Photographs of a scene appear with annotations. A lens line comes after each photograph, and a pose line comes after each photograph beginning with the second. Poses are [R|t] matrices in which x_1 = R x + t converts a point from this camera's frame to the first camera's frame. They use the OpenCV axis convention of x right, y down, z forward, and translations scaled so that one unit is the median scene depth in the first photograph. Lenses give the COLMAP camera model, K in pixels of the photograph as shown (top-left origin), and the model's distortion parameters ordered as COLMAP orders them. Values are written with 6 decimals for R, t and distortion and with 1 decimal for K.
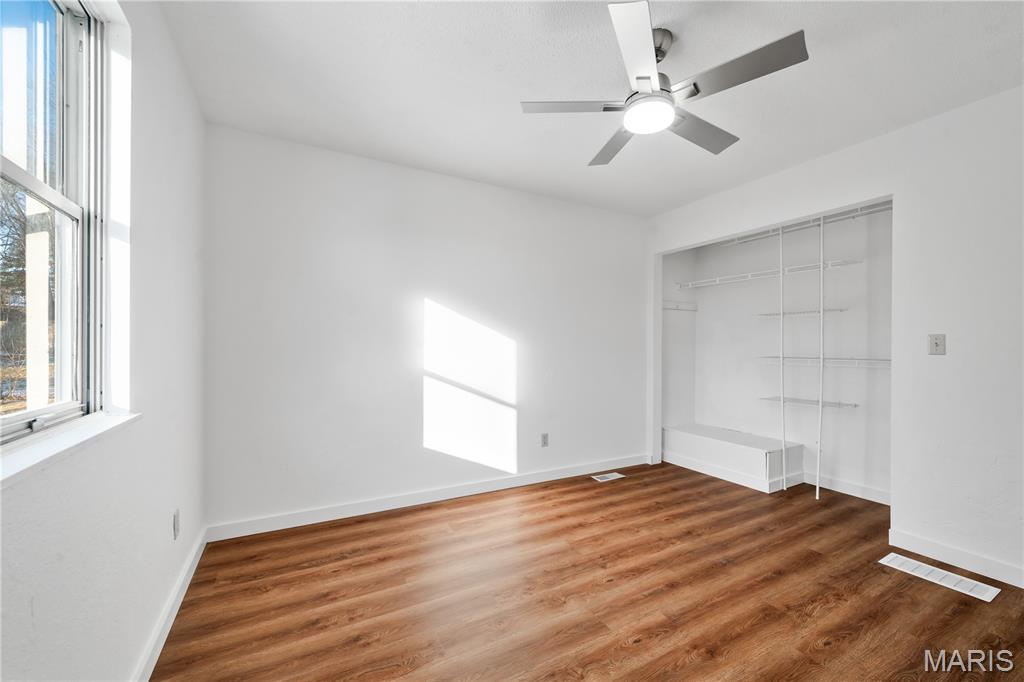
lens RADIAL K [[410.4, 0, 514.3], [0, 410.4, 344.0], [0, 0, 1]] dist [0.004245, -0.000639]
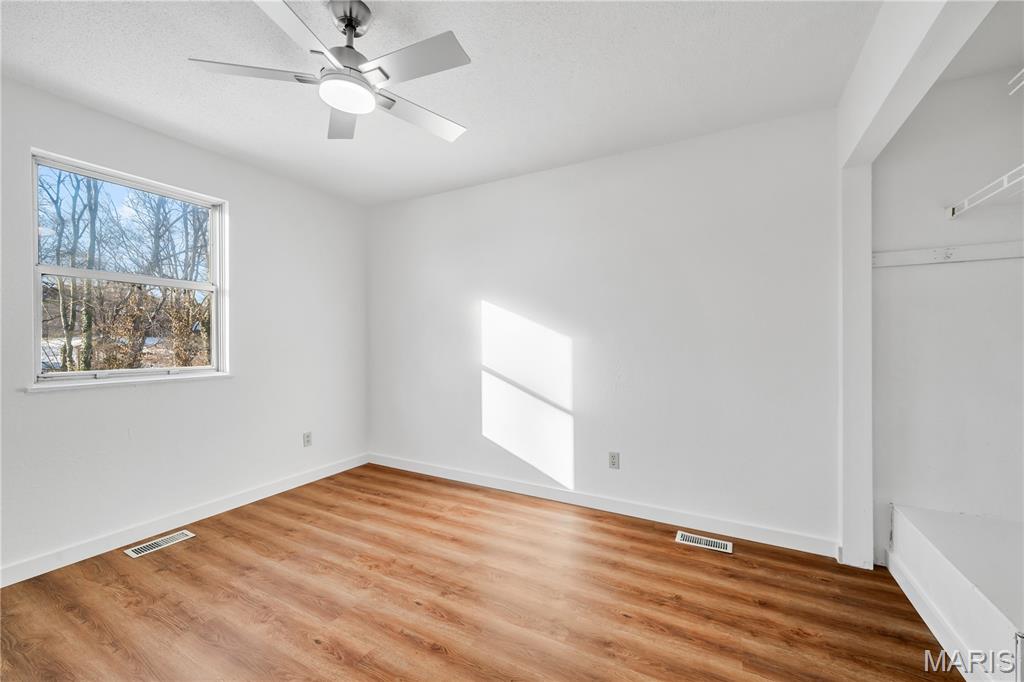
lens RADIAL K [[410.4, 0, 511.5], [0, 410.4, 344.8], [0, 0, 1]] dist [0.004245, -0.000639]
pose [[0.530972, -0.003622, -0.847381, 0.762076], [0.007609, 0.999971, 0.000494, 0.007556], [0.847355, -0.006710, 0.530985, 0.481827]]
